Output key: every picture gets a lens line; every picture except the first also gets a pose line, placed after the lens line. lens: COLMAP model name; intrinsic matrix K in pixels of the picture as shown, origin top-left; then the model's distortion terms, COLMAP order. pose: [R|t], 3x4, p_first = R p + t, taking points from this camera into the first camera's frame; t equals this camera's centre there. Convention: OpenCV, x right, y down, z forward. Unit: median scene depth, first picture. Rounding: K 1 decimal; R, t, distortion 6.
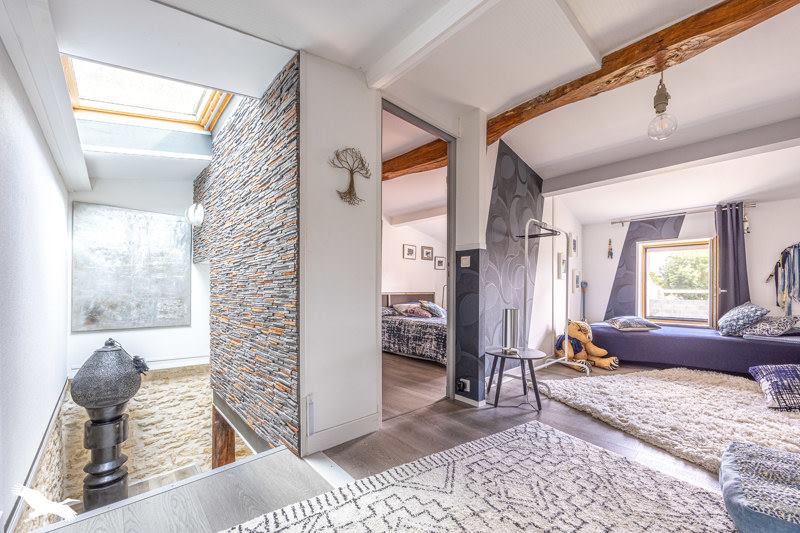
lens RADIAL K [[311.9, 0, 398.2], [0, 311.9, 282.6], [0, 0, 1]] dist [-0.008334, -0.000019]
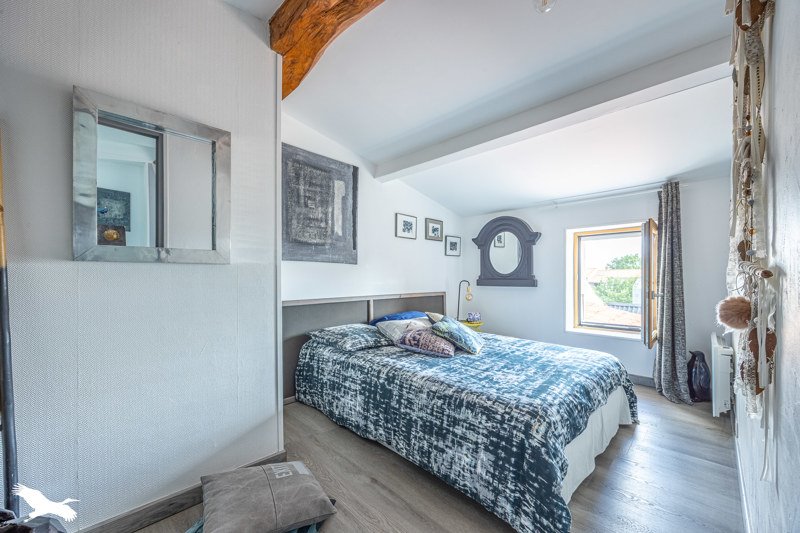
lens RADIAL K [[311.9, 0, 399.8], [0, 311.9, 271.3], [0, 0, 1]] dist [-0.008334, -0.000019]
pose [[0.999378, -0.000070, 0.035268, 0.004259], [-0.000020, 0.999997, 0.002546, -0.016987], [-0.035268, -0.002545, 0.999375, 0.507523]]
